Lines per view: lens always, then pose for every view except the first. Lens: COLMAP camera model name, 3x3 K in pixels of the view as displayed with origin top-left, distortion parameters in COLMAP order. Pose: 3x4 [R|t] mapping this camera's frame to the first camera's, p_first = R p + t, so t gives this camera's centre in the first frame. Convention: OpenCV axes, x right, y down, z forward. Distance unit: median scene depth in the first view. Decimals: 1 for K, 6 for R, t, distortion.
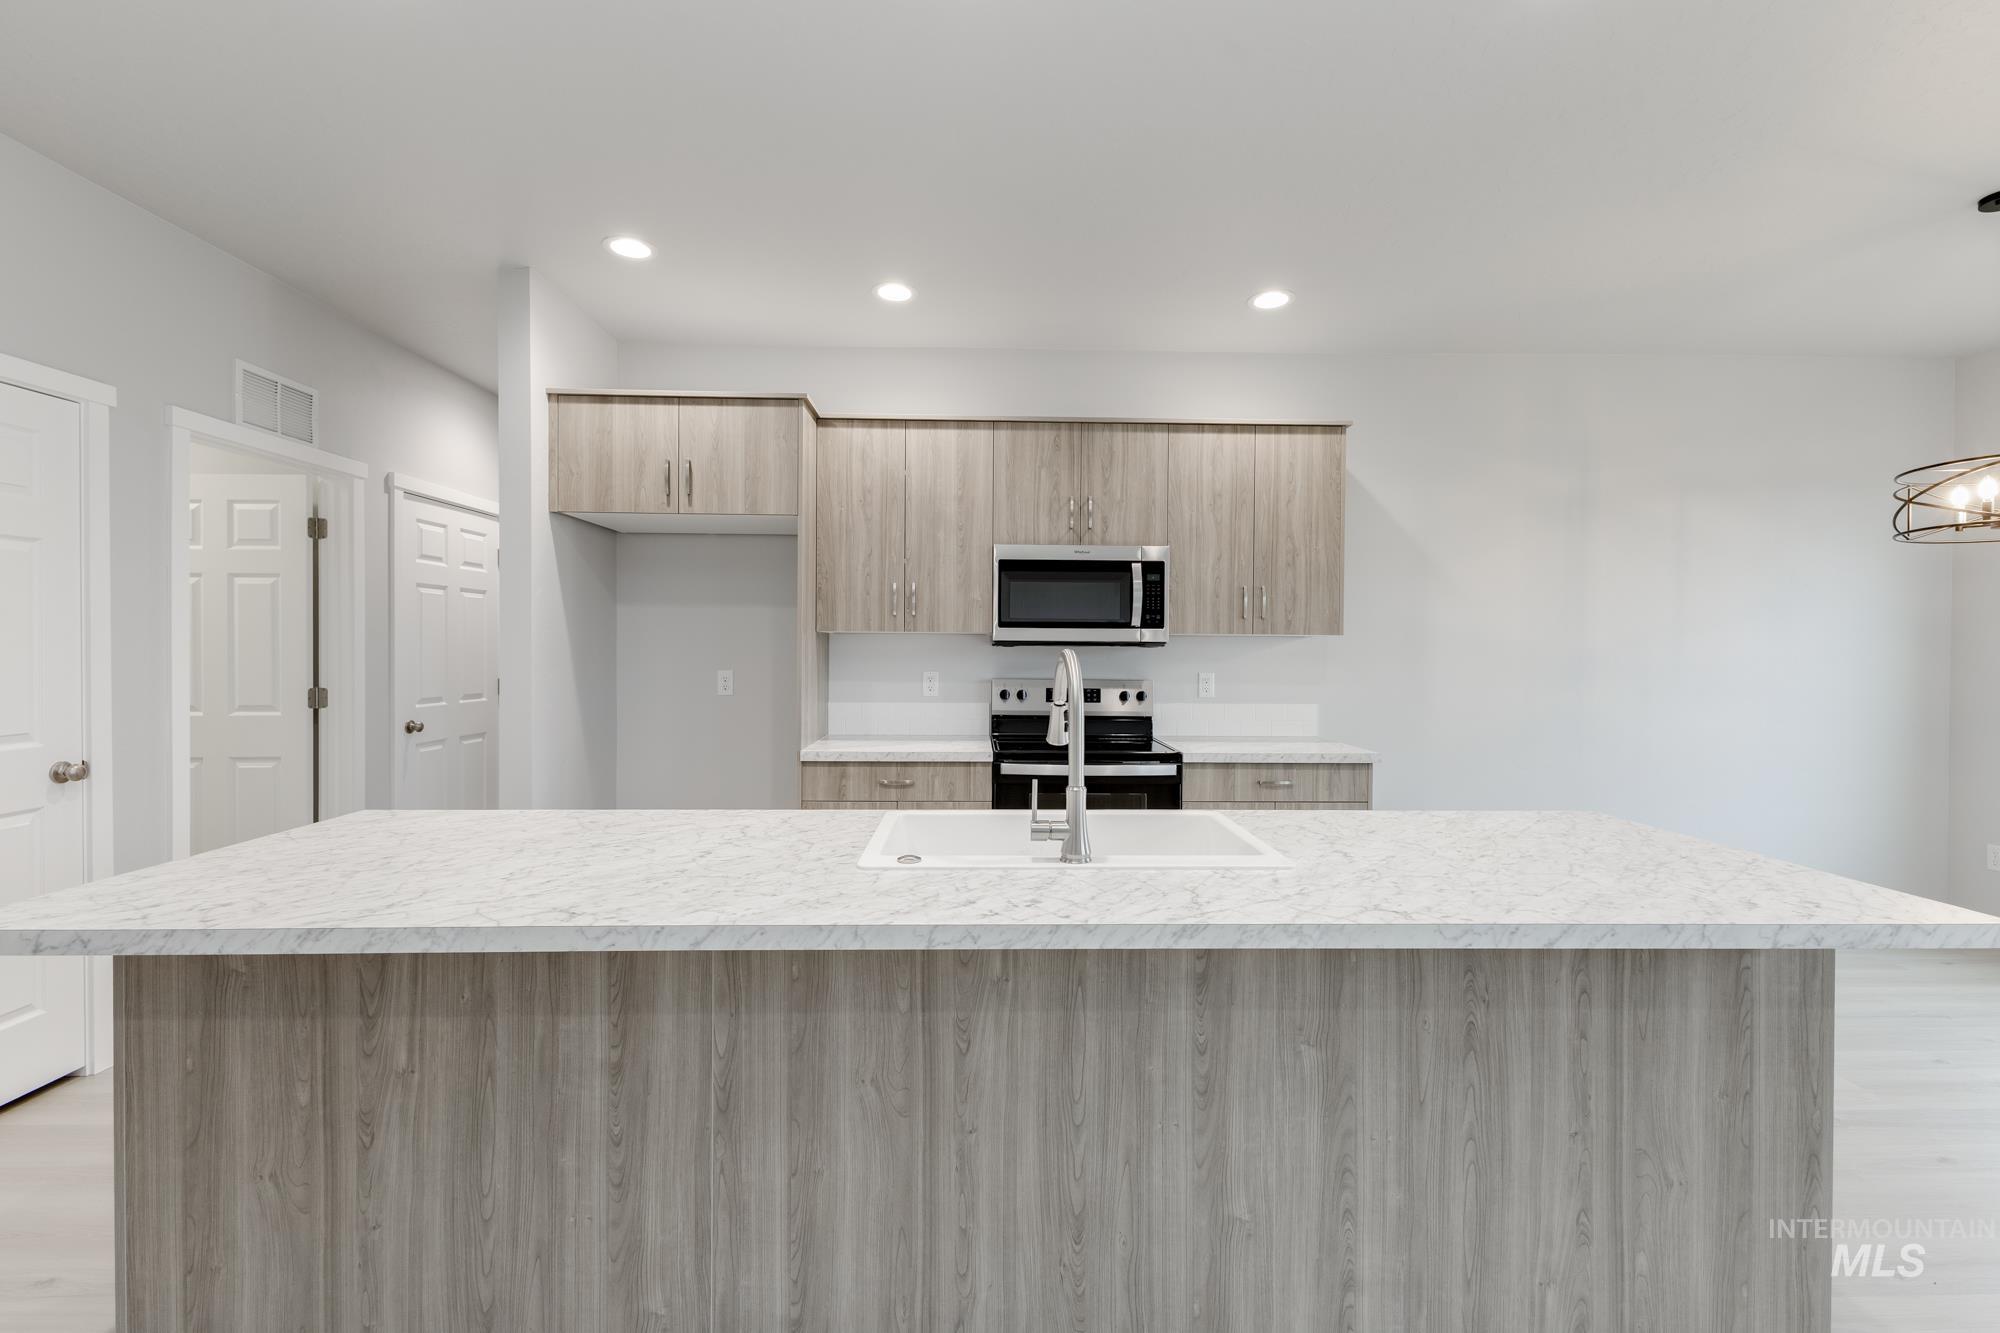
lens RADIAL K [[868.5, 0, 998.7], [0, 868.5, 658.9], [0, 0, 1]] dist [0.007818, 0.000159]
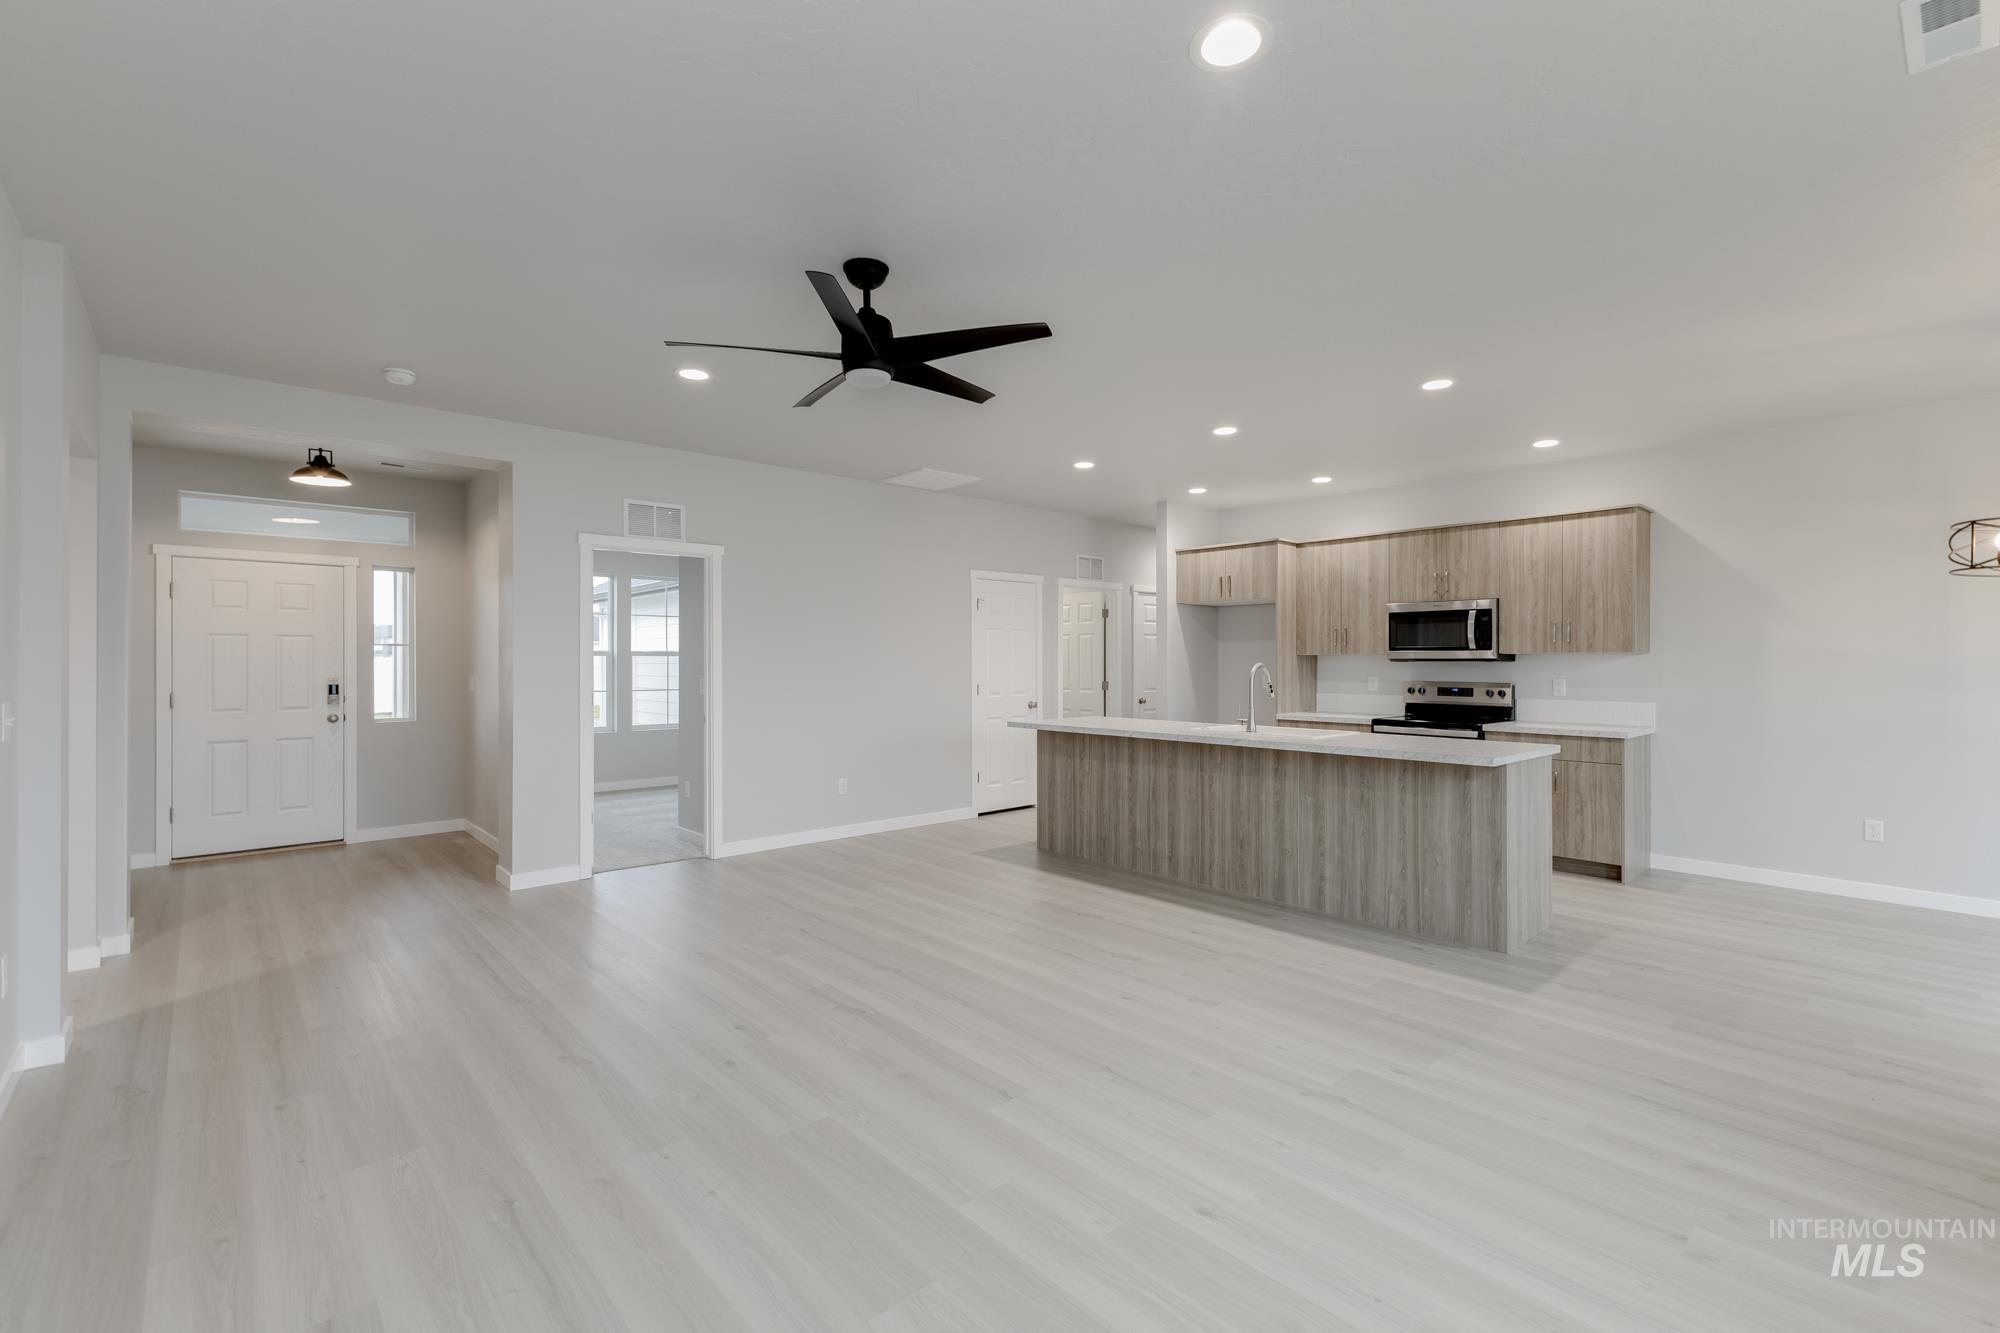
lens RADIAL K [[868.5, 0, 998.7], [0, 868.5, 658.9], [0, 0, 1]] dist [0.007818, 0.000159]
pose [[0.649228, -0.008764, -0.760543, 0.827607], [-0.005222, 0.999859, -0.015979, 0.011913], [0.760576, 0.014345, 0.649091, -0.749228]]
